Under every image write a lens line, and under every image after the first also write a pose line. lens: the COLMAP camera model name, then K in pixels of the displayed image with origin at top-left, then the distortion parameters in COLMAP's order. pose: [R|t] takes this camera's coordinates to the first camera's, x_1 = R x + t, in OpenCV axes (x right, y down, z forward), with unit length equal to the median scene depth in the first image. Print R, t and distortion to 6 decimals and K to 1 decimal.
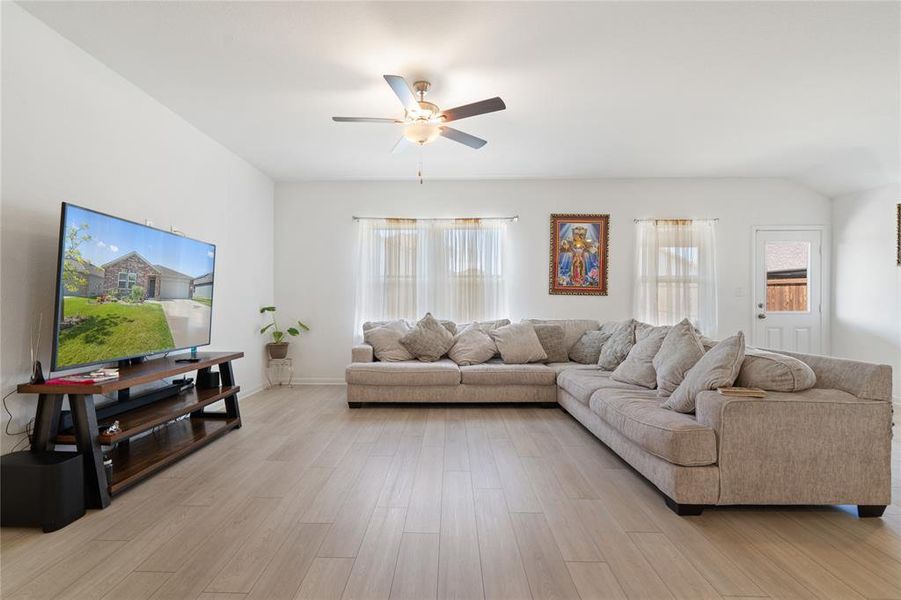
lens RADIAL K [[418.5, 0, 444.4], [0, 418.5, 302.3], [0, 0, 1]] dist [0.001515, 0.001018]
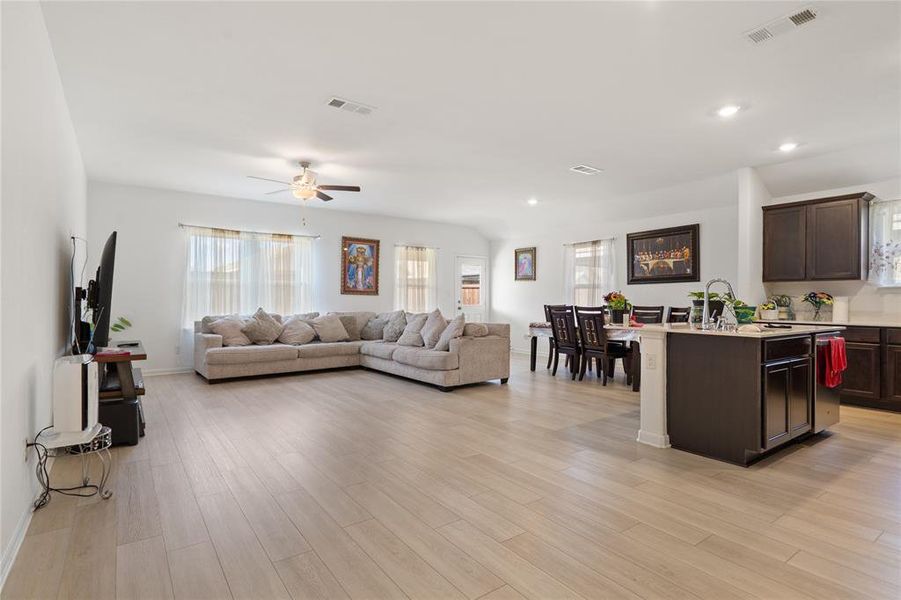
lens RADIAL K [[455.6, 0, 435.0], [0, 455.6, 305.3], [0, 0, 1]] dist [0.005955, 0.000898]
pose [[0.804926, -0.007492, 0.593328, -0.437374], [-0.000046, 0.999920, 0.012688, -0.000837], [-0.593375, -0.010240, 0.804861, -0.441876]]
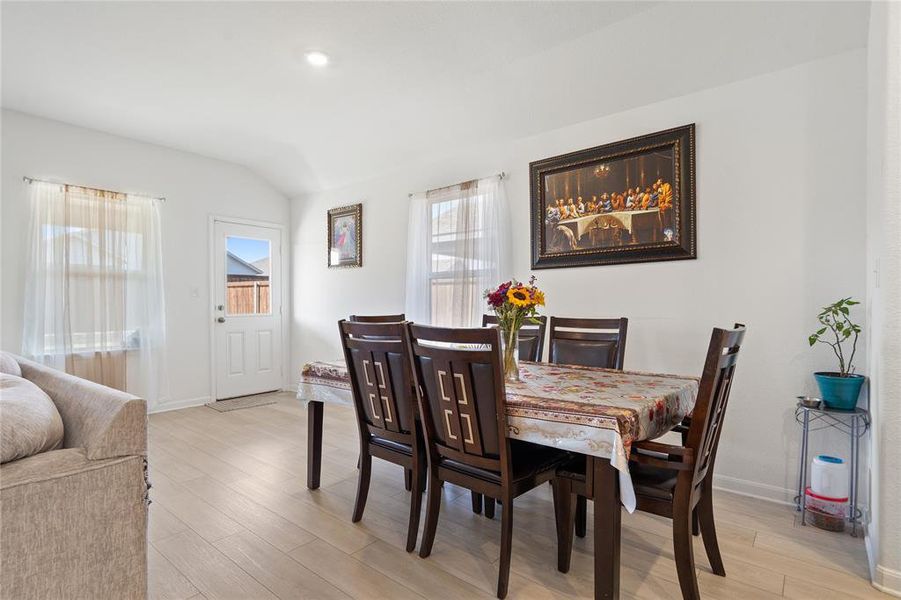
lens RADIAL K [[455.6, 0, 435.0], [0, 455.6, 305.3], [0, 0, 1]] dist [0.005955, 0.000898]
pose [[0.620375, -0.011029, 0.784228, 0.317054], [0.007385, 0.999939, 0.008221, -0.001578], [-0.784270, 0.000692, 0.620419, 0.073030]]
